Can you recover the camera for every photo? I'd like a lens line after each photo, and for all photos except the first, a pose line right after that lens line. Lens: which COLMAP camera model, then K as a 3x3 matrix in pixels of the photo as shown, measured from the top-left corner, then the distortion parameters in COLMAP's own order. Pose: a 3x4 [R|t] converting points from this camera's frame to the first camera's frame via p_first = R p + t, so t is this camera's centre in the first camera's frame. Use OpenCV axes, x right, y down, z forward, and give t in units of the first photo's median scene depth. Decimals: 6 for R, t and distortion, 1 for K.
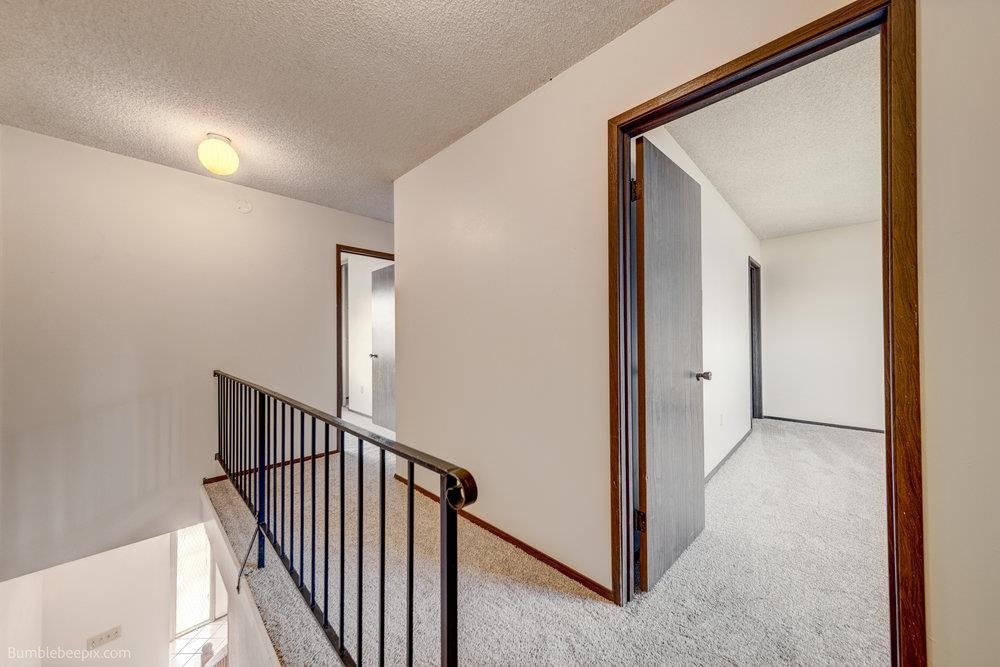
lens RADIAL K [[347.7, 0, 501.7], [0, 347.7, 333.0], [0, 0, 1]] dist [0.001236, 0.000119]
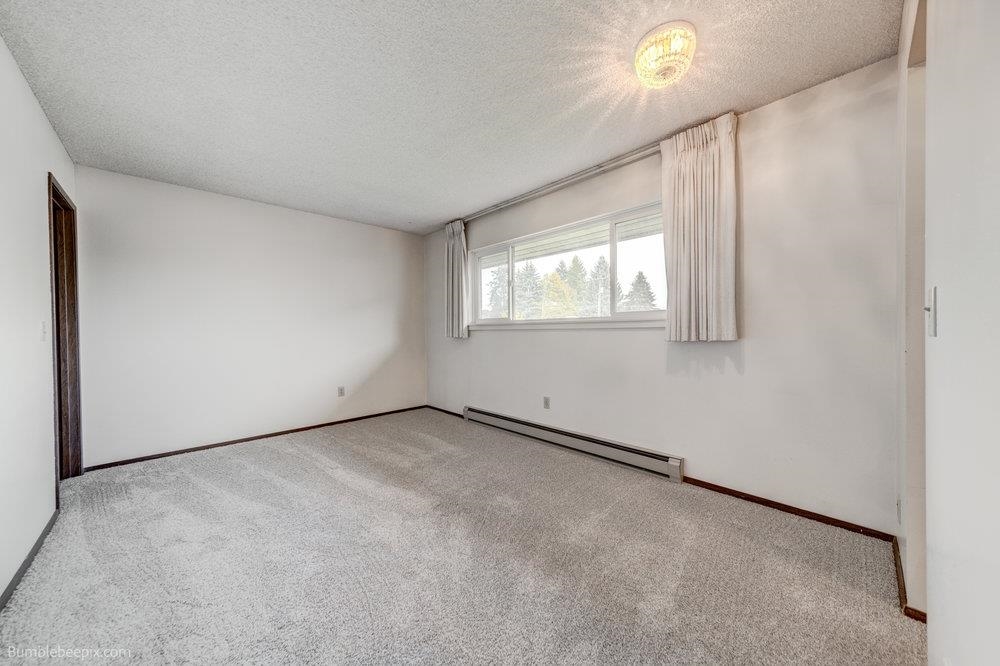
lens RADIAL K [[347.7, 0, 501.7], [0, 347.7, 335.9], [0, 0, 1]] dist [0.001236, 0.000119]
pose [[0.040494, -0.008455, 0.999144, 0.207201], [-0.003799, 0.999956, 0.008616, 0.009260], [-0.999173, -0.004145, 0.040460, 0.289868]]
